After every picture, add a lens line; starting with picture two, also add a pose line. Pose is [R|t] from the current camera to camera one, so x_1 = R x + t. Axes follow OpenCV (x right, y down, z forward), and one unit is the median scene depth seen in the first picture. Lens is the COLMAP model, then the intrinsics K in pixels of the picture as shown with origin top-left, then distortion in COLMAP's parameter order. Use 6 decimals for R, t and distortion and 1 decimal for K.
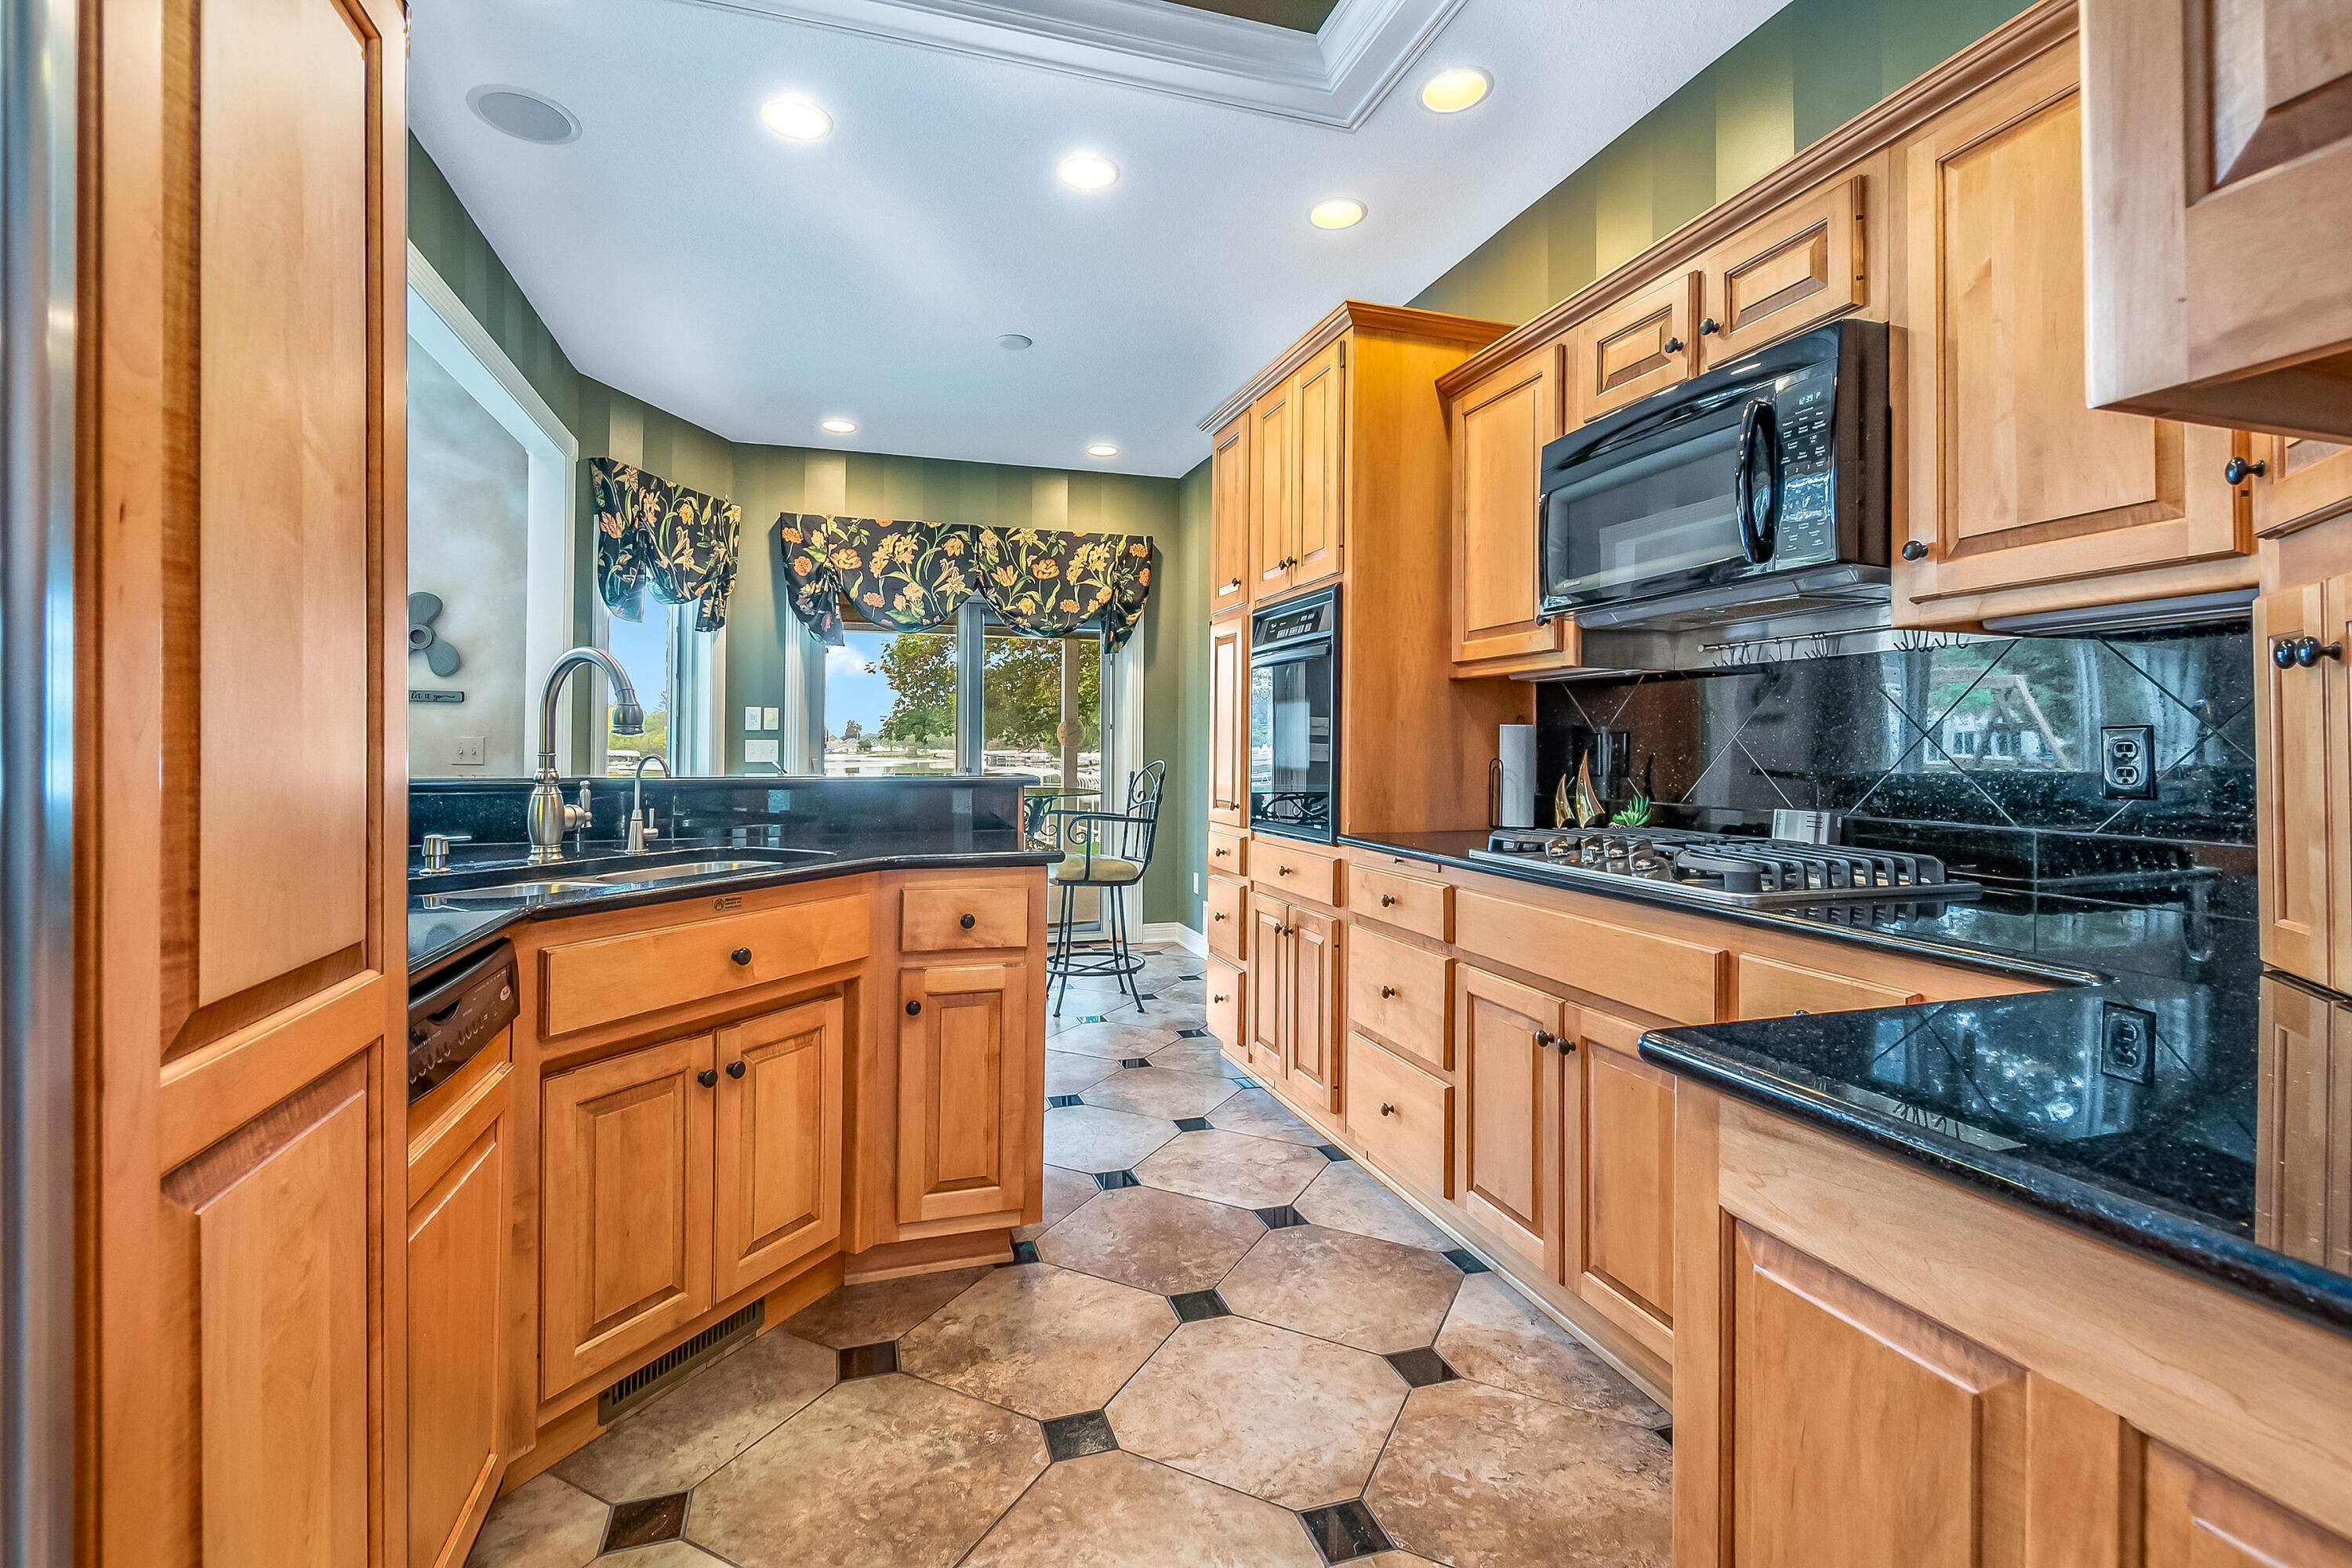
lens RADIAL K [[1046.3, 0, 1179.3], [0, 1046.3, 733.7], [0, 0, 1]] dist [0.001524, -0.000074]
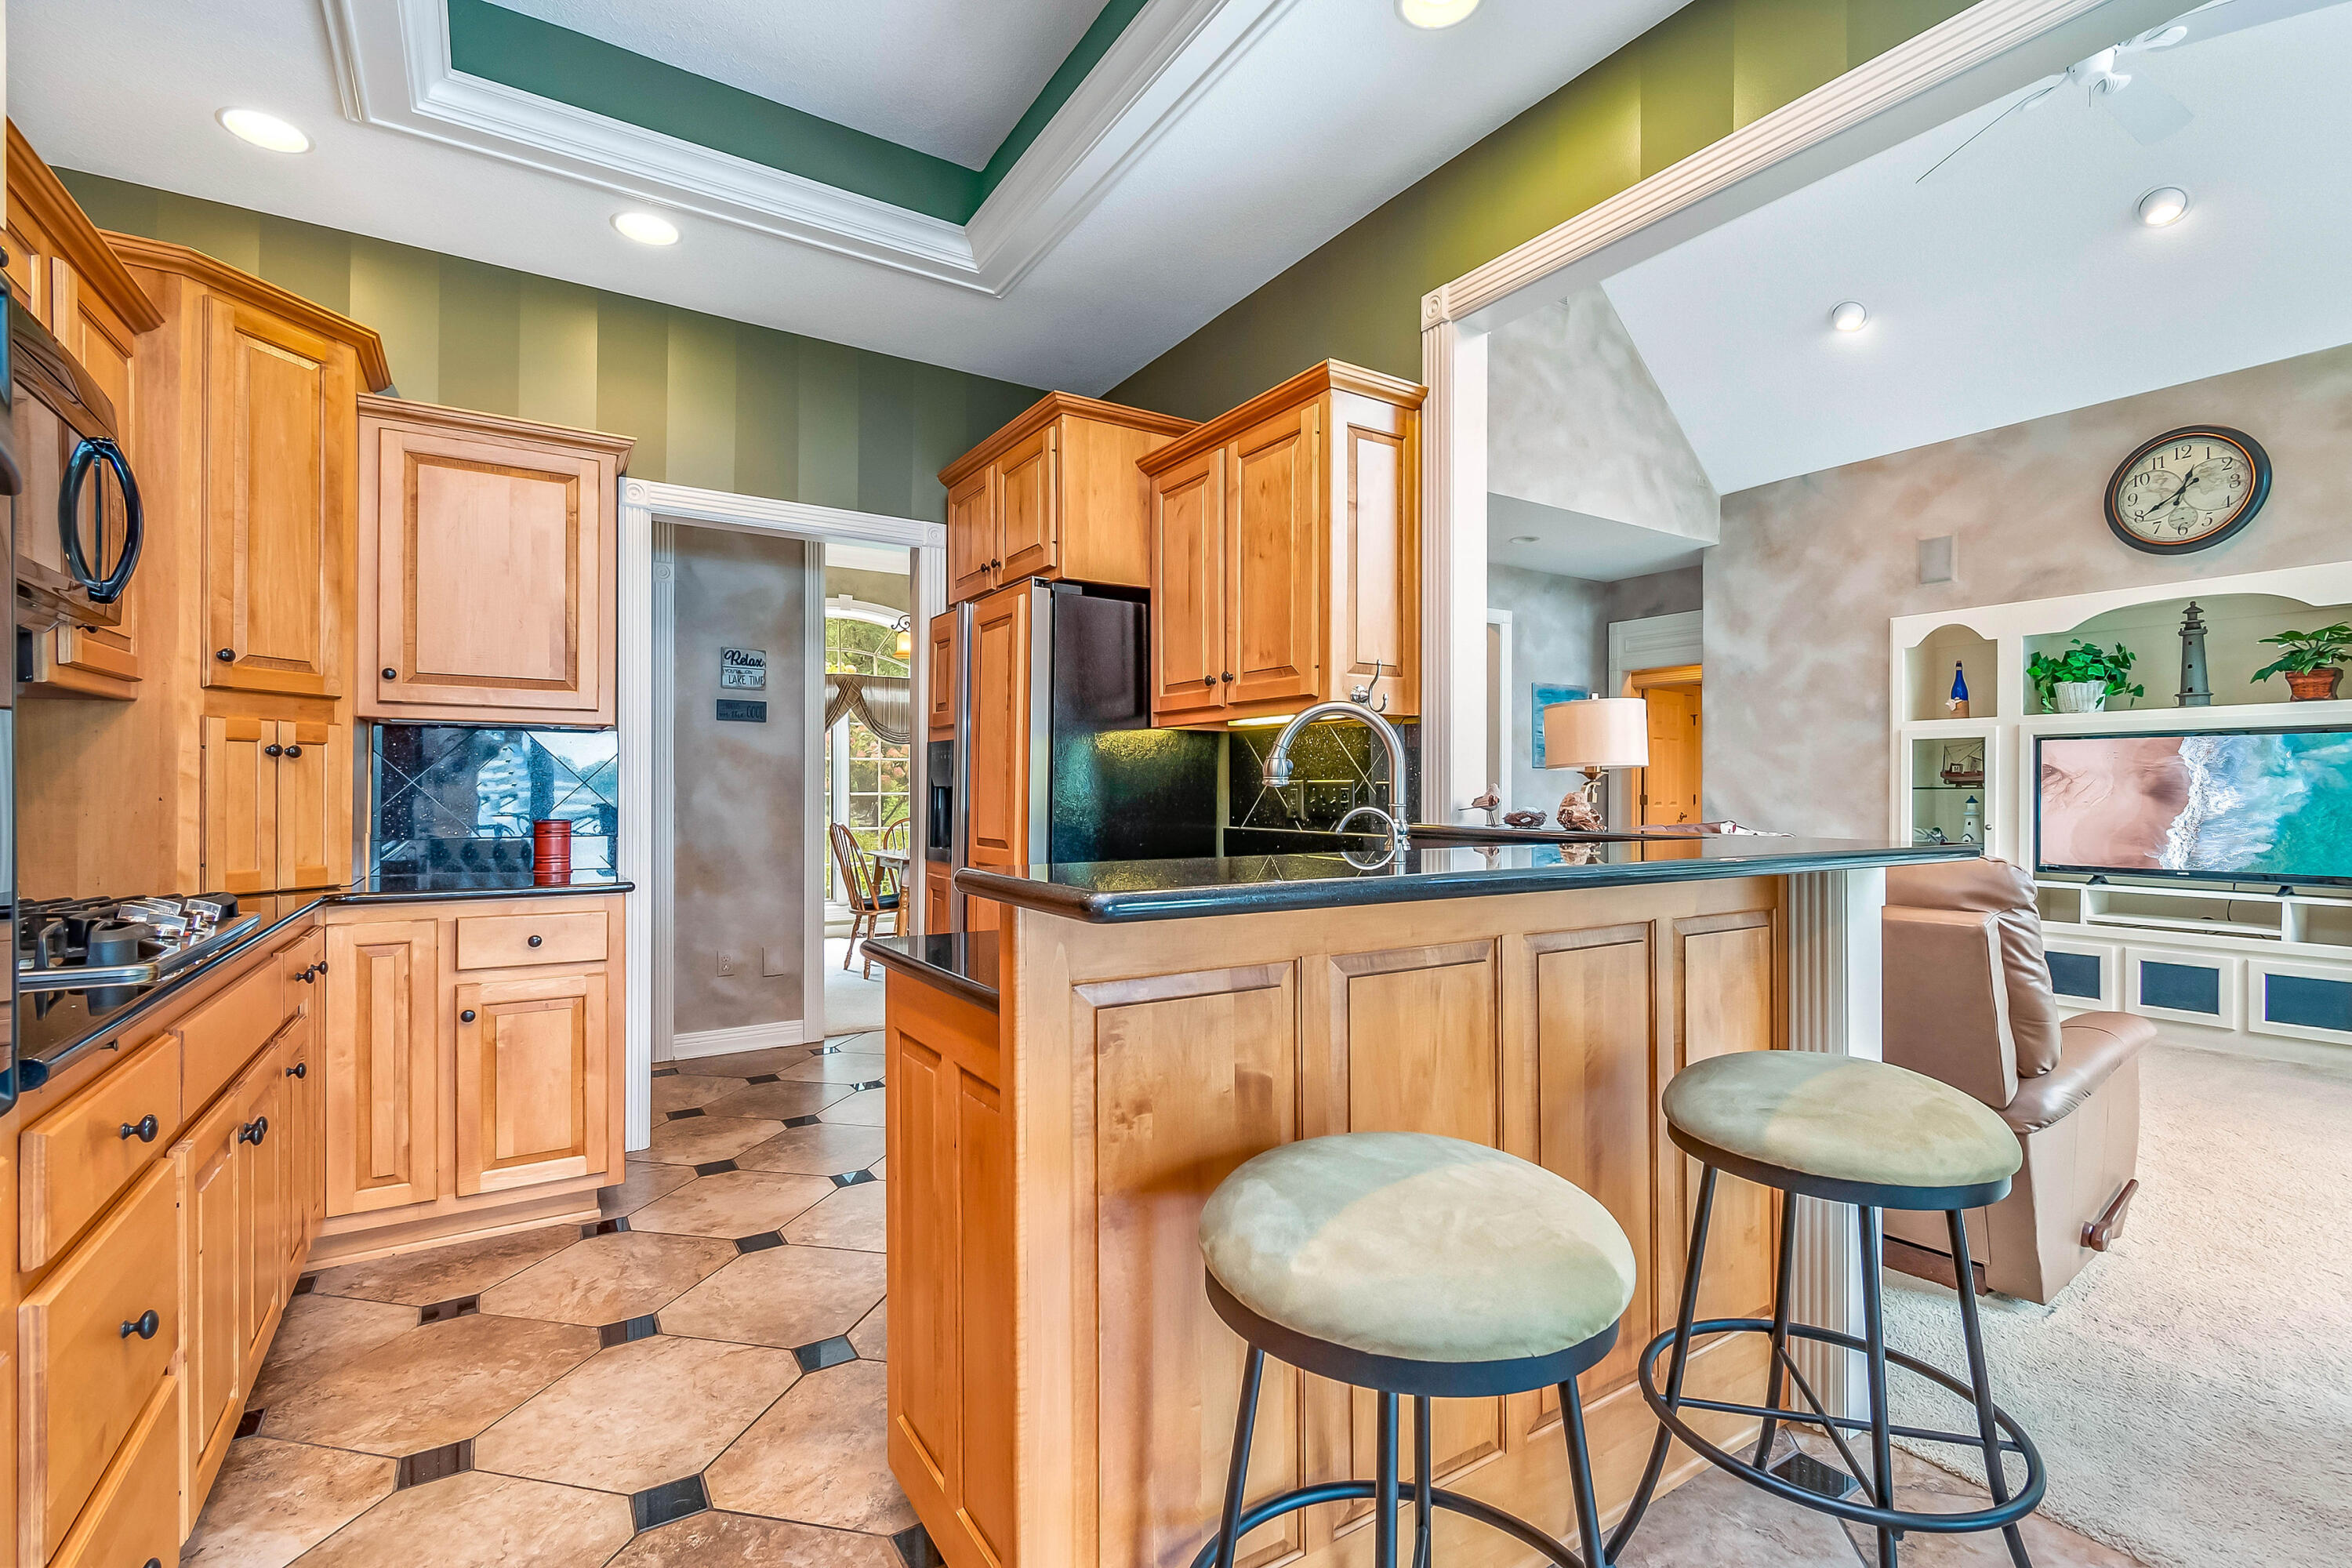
lens RADIAL K [[1054.1, 0, 1190.7], [0, 1054.1, 787.2], [0, 0, 1]] dist [0.001080, -0.001517]
pose [[-0.966507, -0.006921, -0.256549, -0.058239], [-0.002519, 0.999844, -0.017486, 0.007348], [0.256630, -0.016254, -0.966373, 0.712057]]
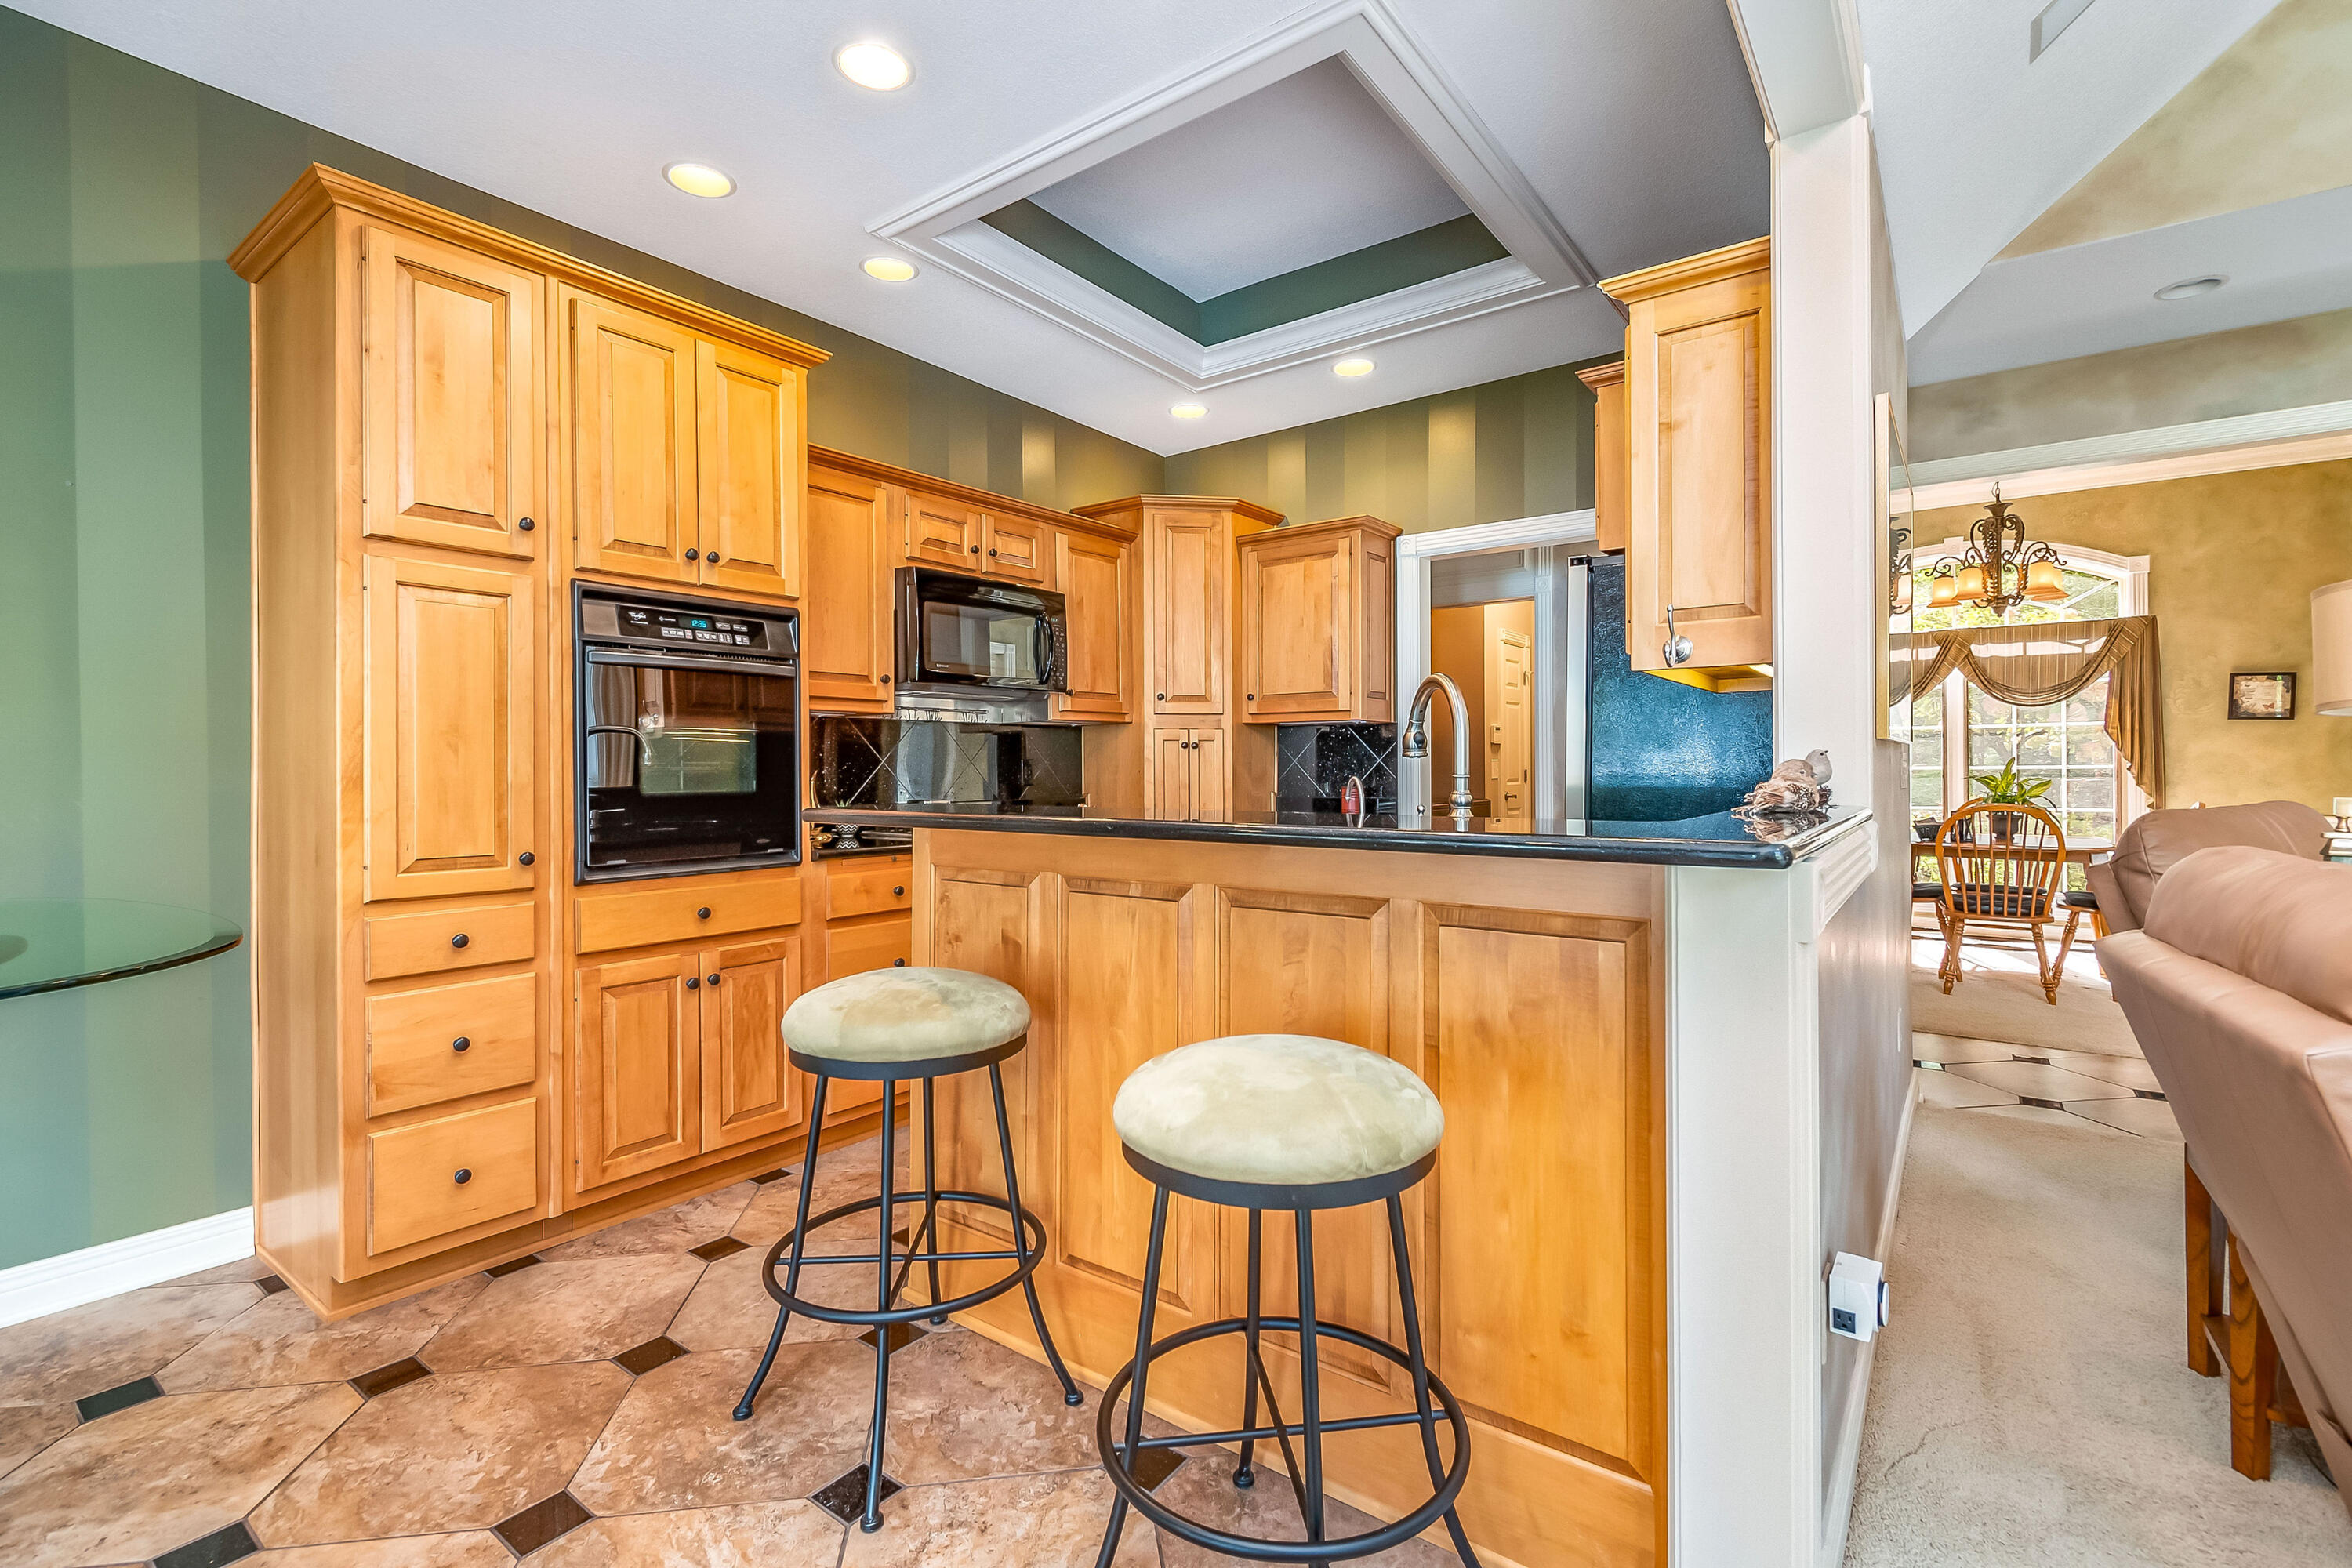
lens RADIAL K [[1049.5, 0, 1180.1], [0, 1049.5, 768.2], [0, 0, 1]] dist [0.001270, -0.000493]
pose [[-0.575398, -0.001943, 0.817871, -0.466753], [-0.009359, 0.999947, -0.004209, 0.006760], [-0.817820, -0.010076, -0.575386, 0.659219]]
